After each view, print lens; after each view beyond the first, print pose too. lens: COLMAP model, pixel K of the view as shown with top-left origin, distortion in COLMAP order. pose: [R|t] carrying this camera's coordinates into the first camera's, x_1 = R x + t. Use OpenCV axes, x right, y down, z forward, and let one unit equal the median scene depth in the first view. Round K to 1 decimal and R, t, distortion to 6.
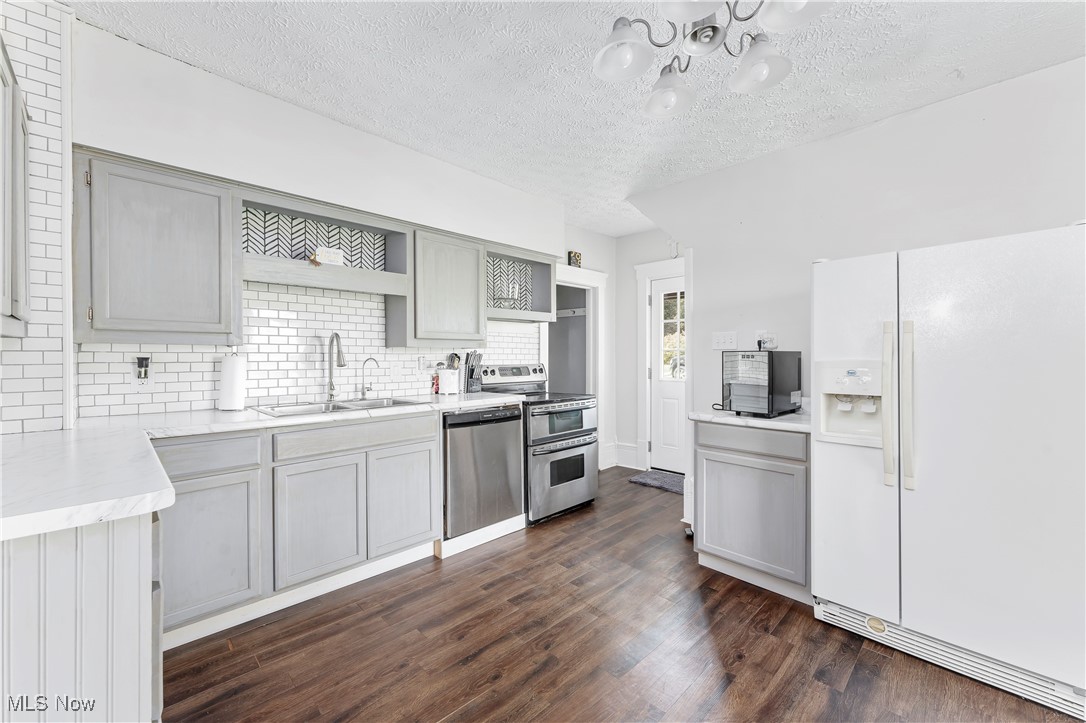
lens RADIAL K [[438.7, 0, 541.0], [0, 438.7, 357.8], [0, 0, 1]] dist [0.000552, 0.000037]
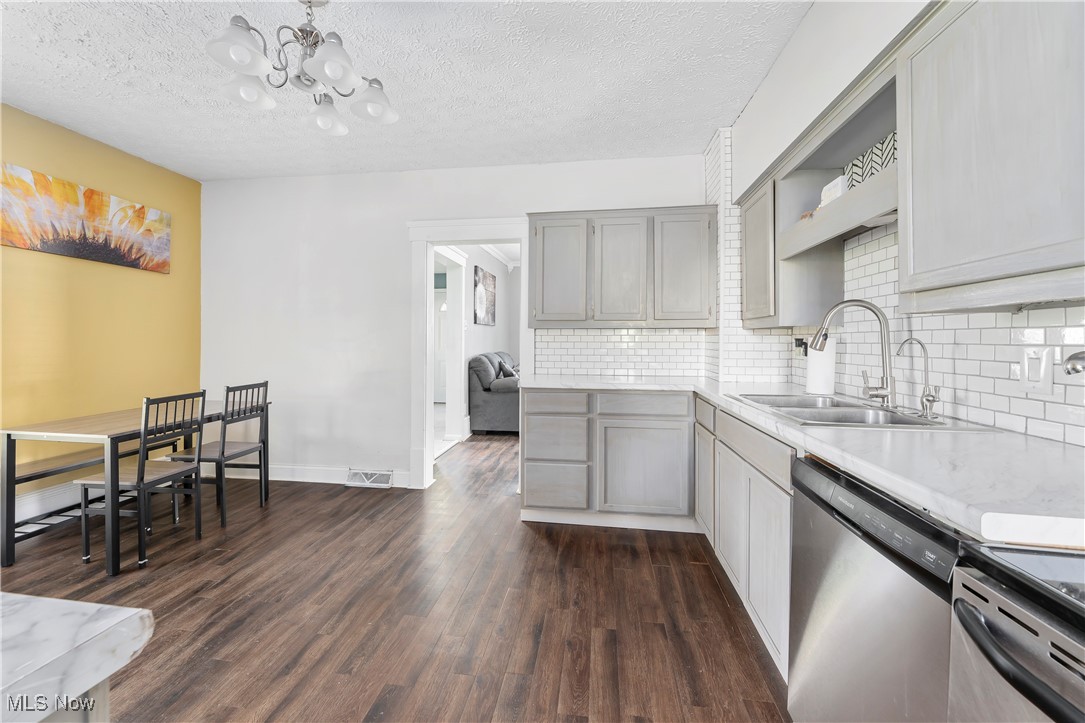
lens RADIAL K [[438.3, 0, 540.7], [0, 438.3, 351.0], [0, 0, 1]] dist [0.000552, 0.000037]
pose [[-0.799188, -0.001111, -0.601081, 0.370861], [-0.008524, 0.999919, 0.009485, 0.022624], [0.601021, 0.012704, -0.799132, 1.518010]]
